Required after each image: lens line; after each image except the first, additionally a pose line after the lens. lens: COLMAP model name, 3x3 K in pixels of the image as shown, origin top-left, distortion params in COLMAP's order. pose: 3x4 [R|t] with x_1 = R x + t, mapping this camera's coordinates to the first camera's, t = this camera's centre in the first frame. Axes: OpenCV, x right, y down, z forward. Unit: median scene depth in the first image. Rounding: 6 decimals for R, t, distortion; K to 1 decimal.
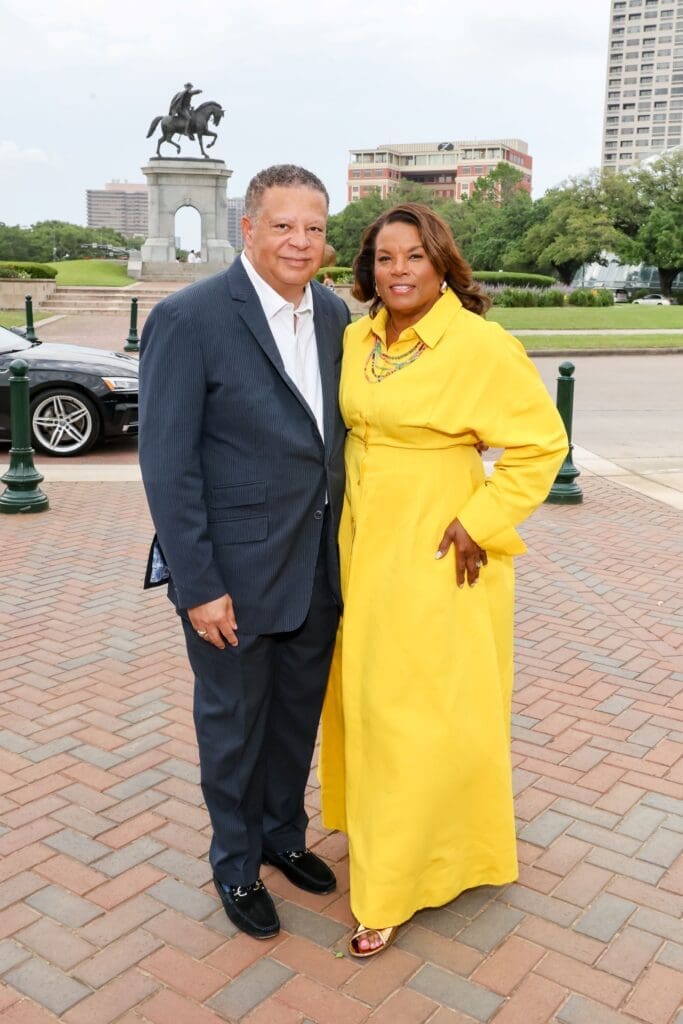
lens RADIAL K [[1194.7, 0, 341.5], [0, 1194.7, 512.0], [0, 0, 1]] dist [-0.004651, 0.017118]
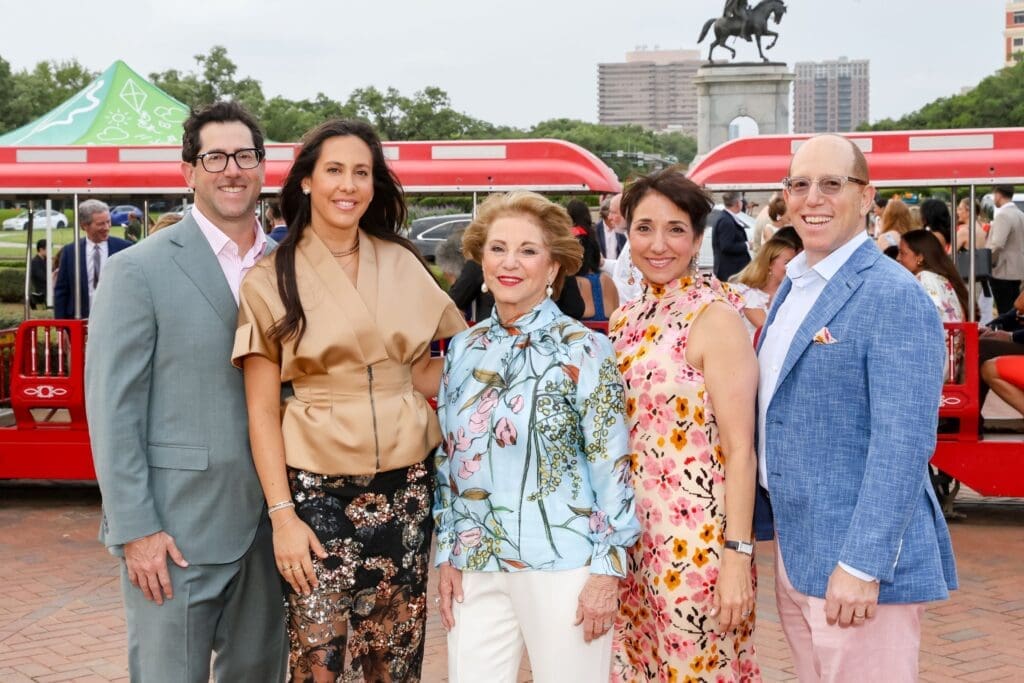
lens RADIAL K [[1194.7, 0, 512.0], [0, 1194.7, 341.5], [0, 0, 1]] dist [-0.004651, 0.017118]
pose [[0.951101, 0.004042, -0.308853, -0.019161], [-0.028060, 0.996910, -0.073363, -0.023707], [0.307602, 0.078442, 0.948276, 0.133997]]
